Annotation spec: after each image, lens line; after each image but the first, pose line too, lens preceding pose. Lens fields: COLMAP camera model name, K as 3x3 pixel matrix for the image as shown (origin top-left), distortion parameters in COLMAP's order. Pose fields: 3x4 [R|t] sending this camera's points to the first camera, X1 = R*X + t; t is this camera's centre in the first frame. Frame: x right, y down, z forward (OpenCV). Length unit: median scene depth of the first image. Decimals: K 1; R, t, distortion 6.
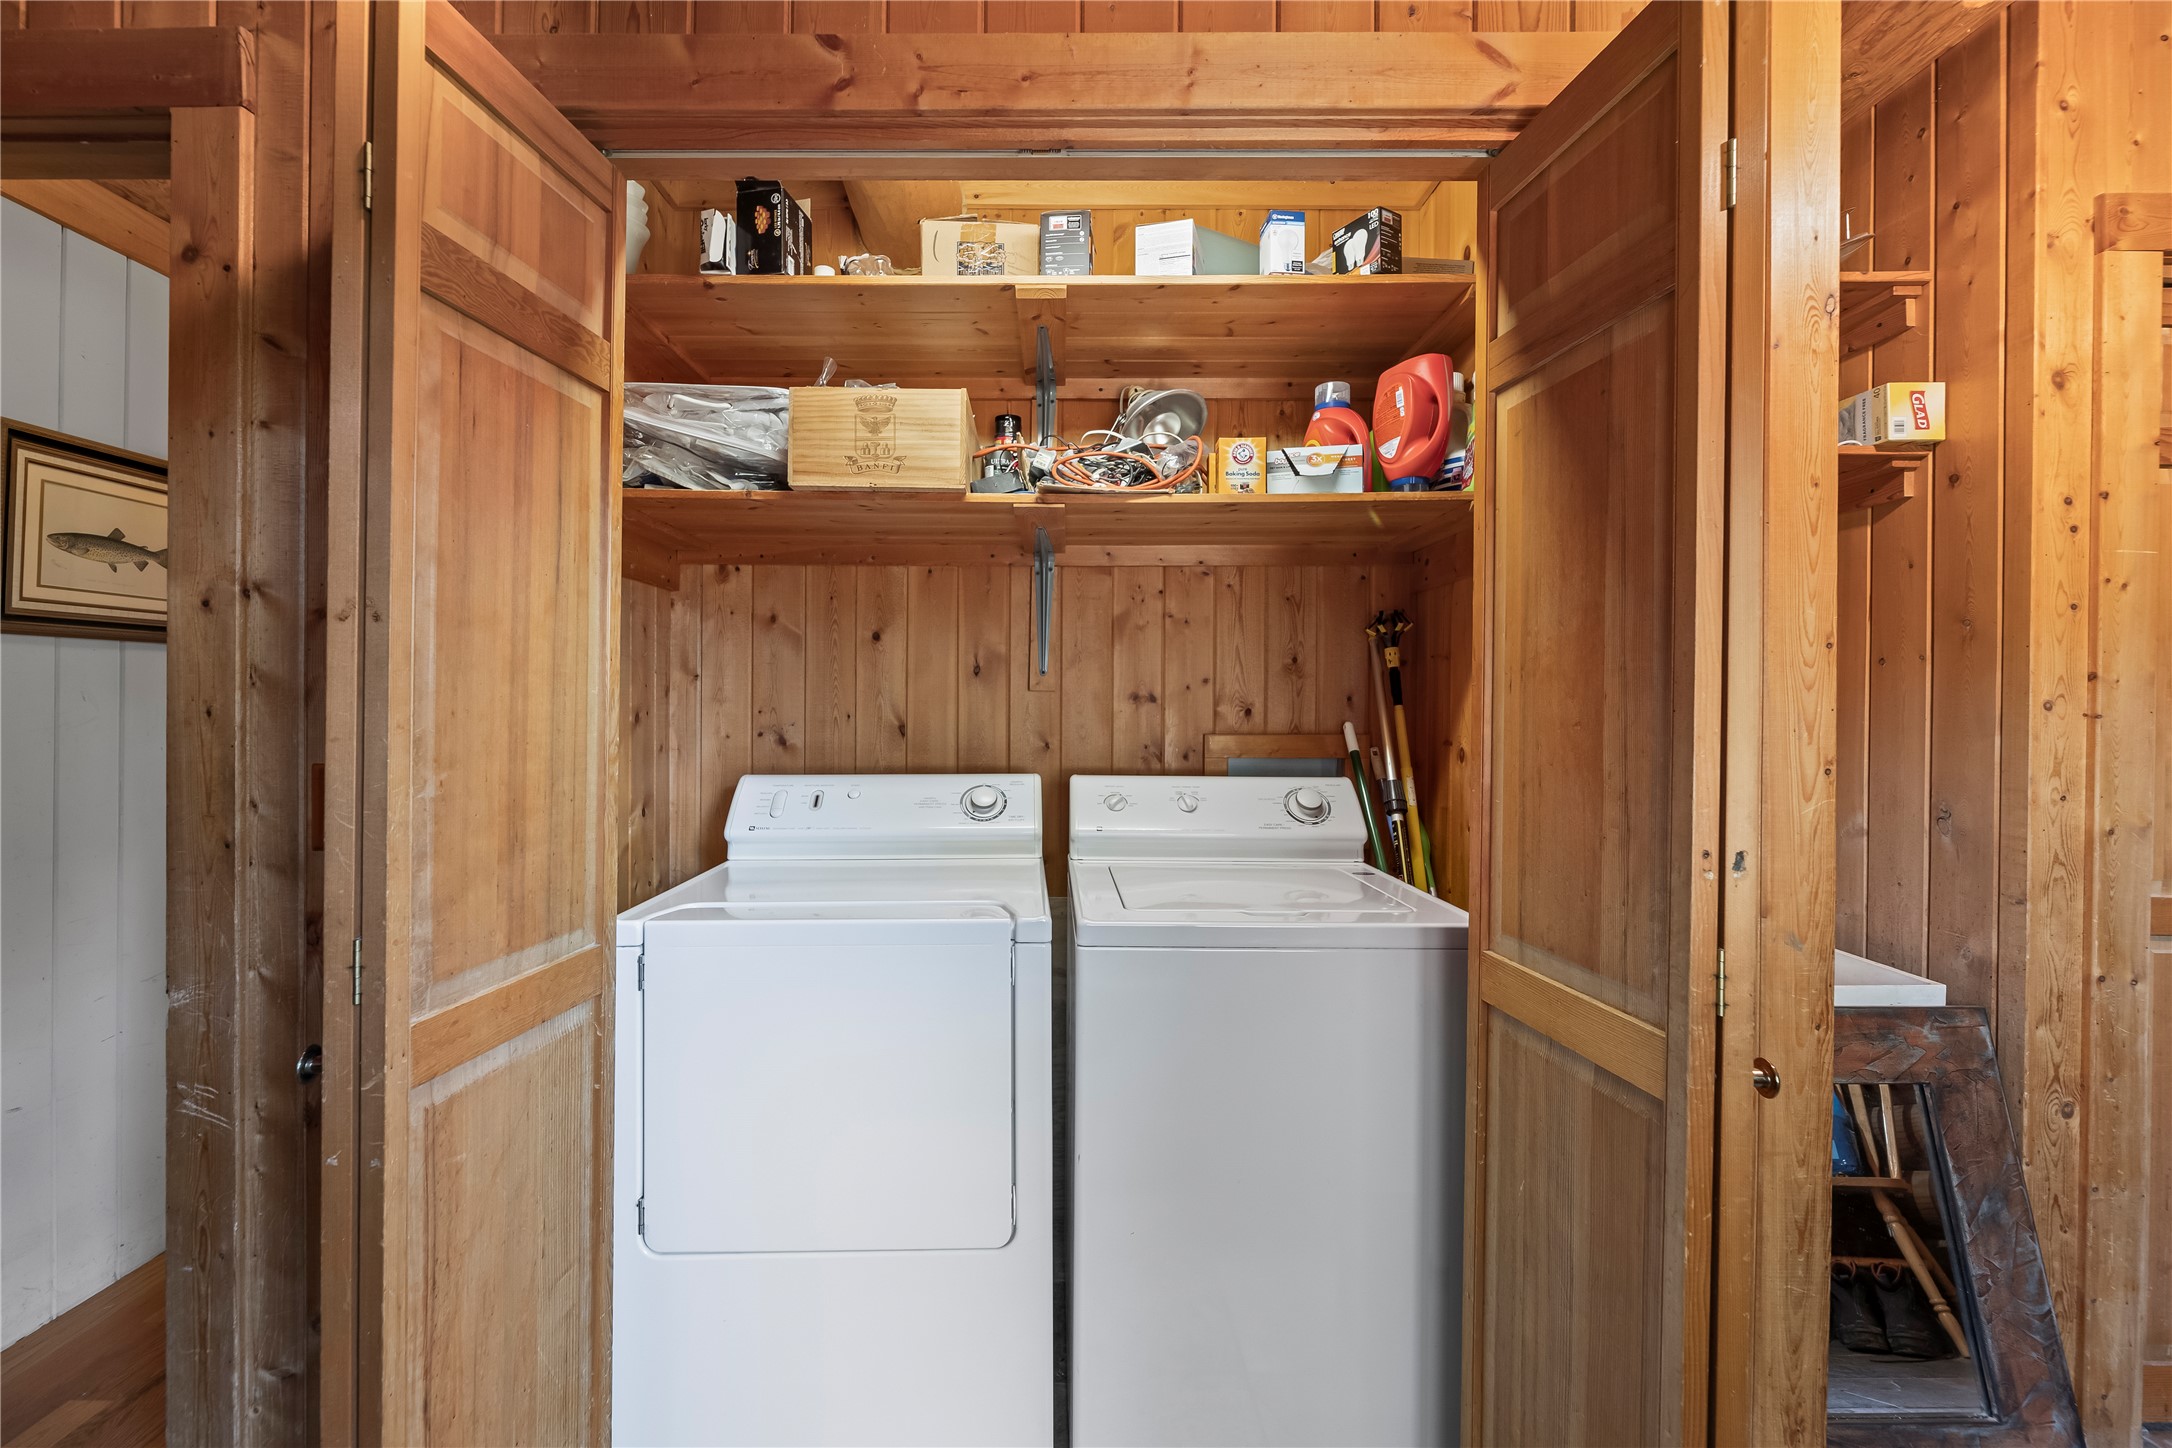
lens RADIAL K [[880.8, 0, 1090.0], [0, 880.8, 705.3], [0, 0, 1]] dist [0.000060, -0.000125]
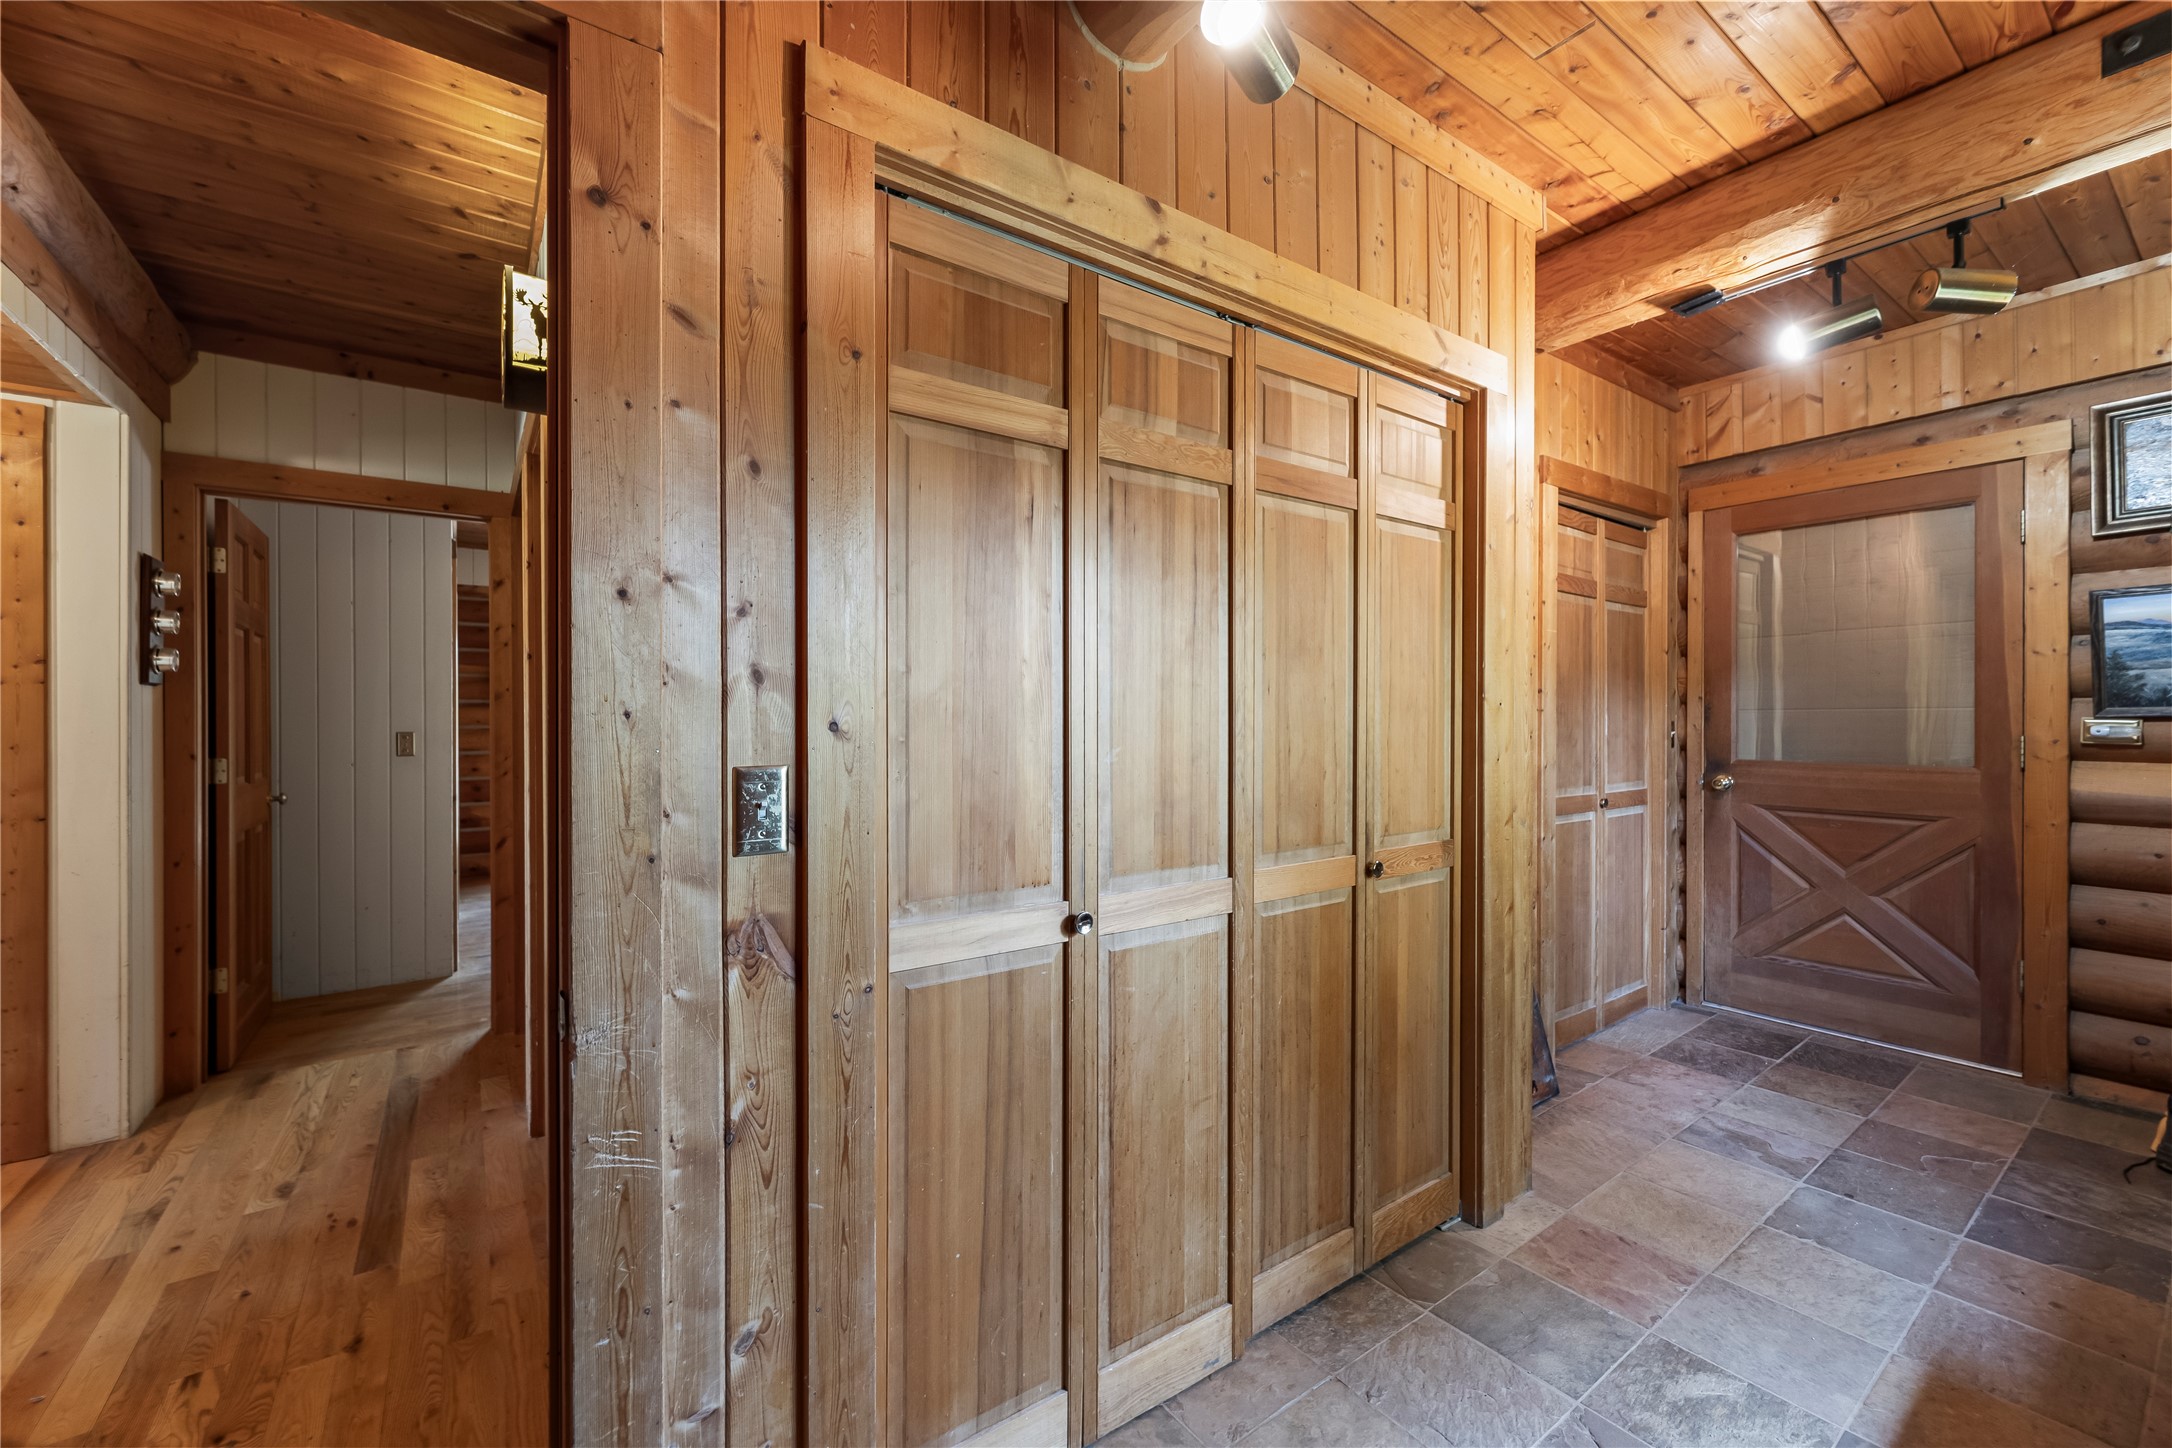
lens RADIAL K [[880.8, 0, 1099.9], [0, 880.8, 722.5], [0, 0, 1]] dist [0.000060, -0.000125]
pose [[0.796056, -0.014438, 0.605050, -1.157410], [0.011431, 0.999896, 0.008821, 0.013869], [-0.605115, -0.000106, 0.796138, -0.008218]]
